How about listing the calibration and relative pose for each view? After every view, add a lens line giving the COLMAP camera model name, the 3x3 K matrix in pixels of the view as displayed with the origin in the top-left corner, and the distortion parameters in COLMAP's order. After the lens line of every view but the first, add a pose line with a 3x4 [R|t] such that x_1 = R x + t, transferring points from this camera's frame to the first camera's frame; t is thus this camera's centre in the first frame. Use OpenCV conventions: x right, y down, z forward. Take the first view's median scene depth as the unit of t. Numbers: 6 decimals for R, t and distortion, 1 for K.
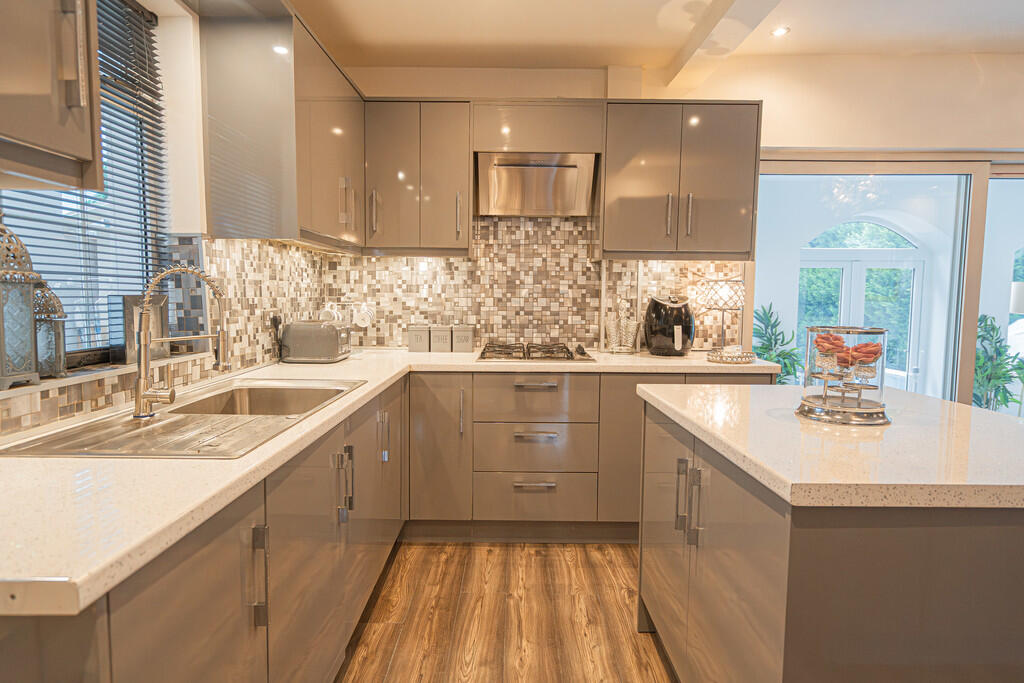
lens RADIAL K [[564.3, 0, 506.1], [0, 564.3, 343.7], [0, 0, 1]] dist [0.001096, 0.000460]
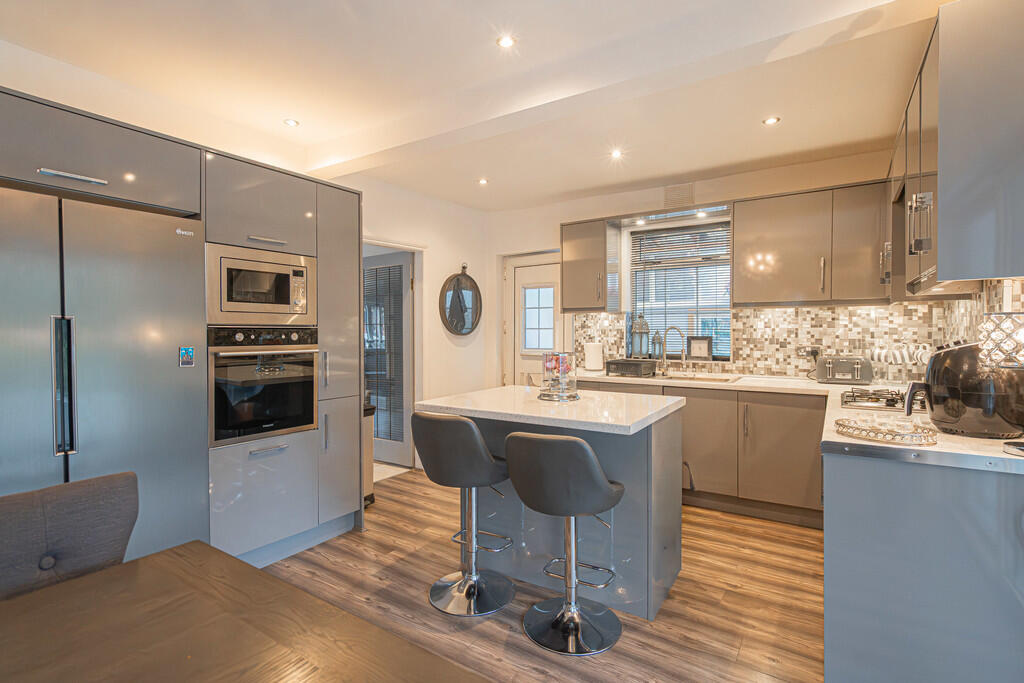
lens RADIAL K [[496.8, 0, 511.2], [0, 496.8, 338.5], [0, 0, 1]] dist [-0.004142, -0.000246]
pose [[-0.543490, 0.003074, -0.839410, 1.017704], [-0.075239, 0.995790, 0.052362, -0.073758], [0.836037, 0.091615, -0.540971, 0.847543]]
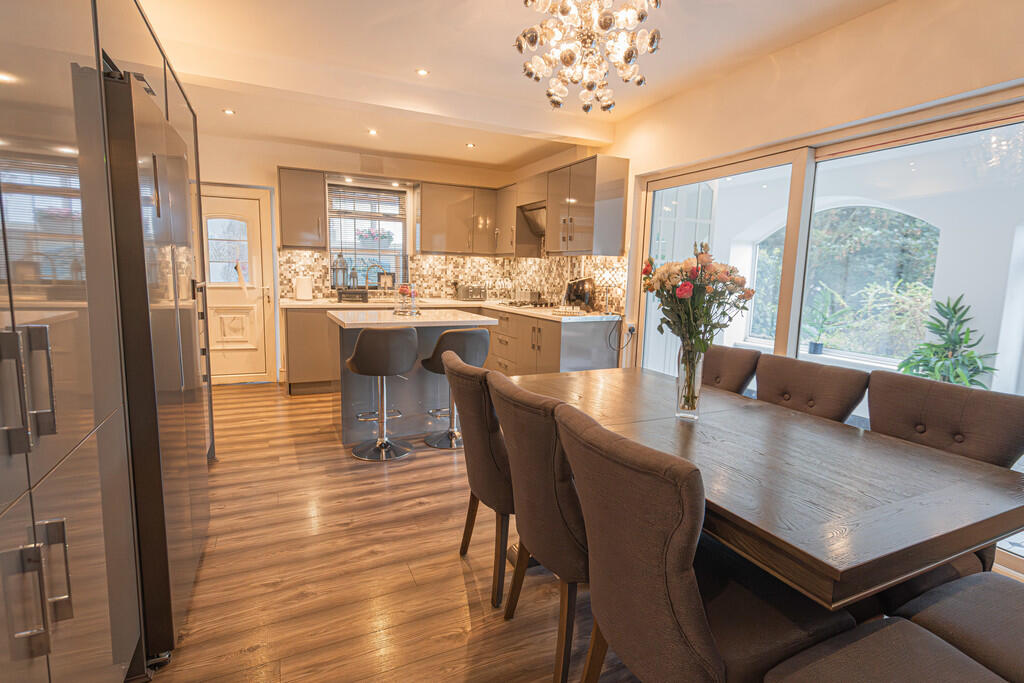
lens RADIAL K [[494.6, 0, 513.9], [0, 494.6, 341.2], [0, 0, 1]] dist [0.004275, 0.000097]
pose [[0.441317, 0.127855, -0.888196, 1.498598], [-0.097698, 0.990760, 0.094076, -0.014640], [0.892017, 0.045257, 0.449730, 0.166542]]
